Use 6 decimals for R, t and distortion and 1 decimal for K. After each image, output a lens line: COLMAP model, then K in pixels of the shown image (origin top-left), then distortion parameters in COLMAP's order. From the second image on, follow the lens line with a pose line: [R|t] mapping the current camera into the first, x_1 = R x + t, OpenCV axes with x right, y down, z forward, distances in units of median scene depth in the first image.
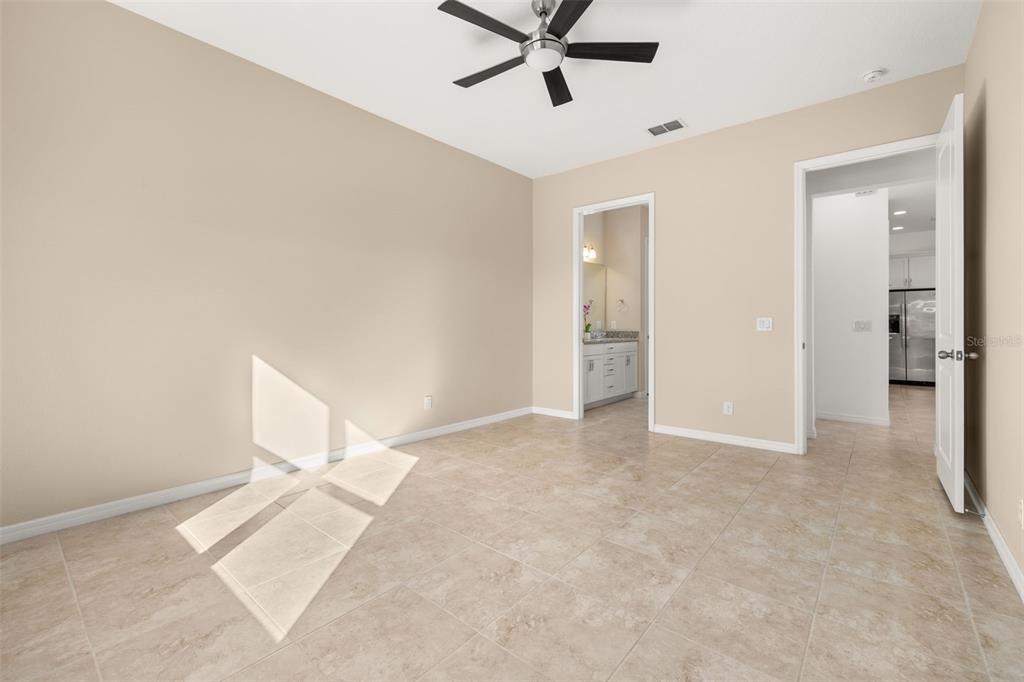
lens RADIAL K [[435.2, 0, 510.3], [0, 435.2, 336.5], [0, 0, 1]] dist [0.000054, -0.000428]
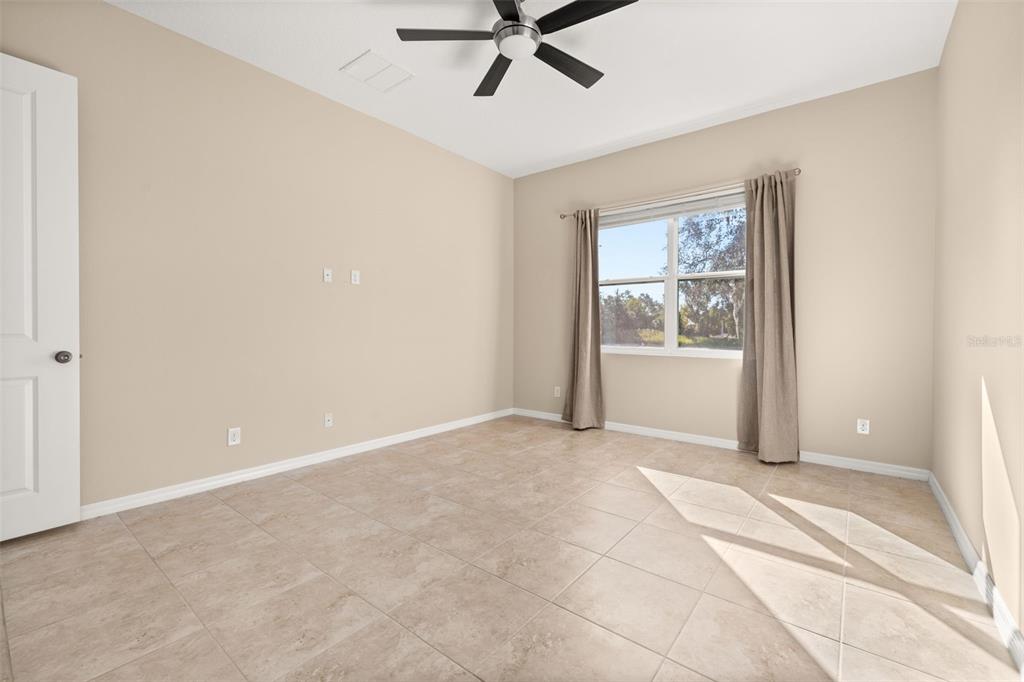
lens RADIAL K [[435.2, 0, 510.3], [0, 435.2, 336.5], [0, 0, 1]] dist [0.000054, -0.000428]
pose [[-0.999615, -0.002514, -0.027647, 0.125085], [-0.003800, 0.998908, 0.046563, -0.050063], [0.027499, 0.046650, -0.998533, 2.094318]]
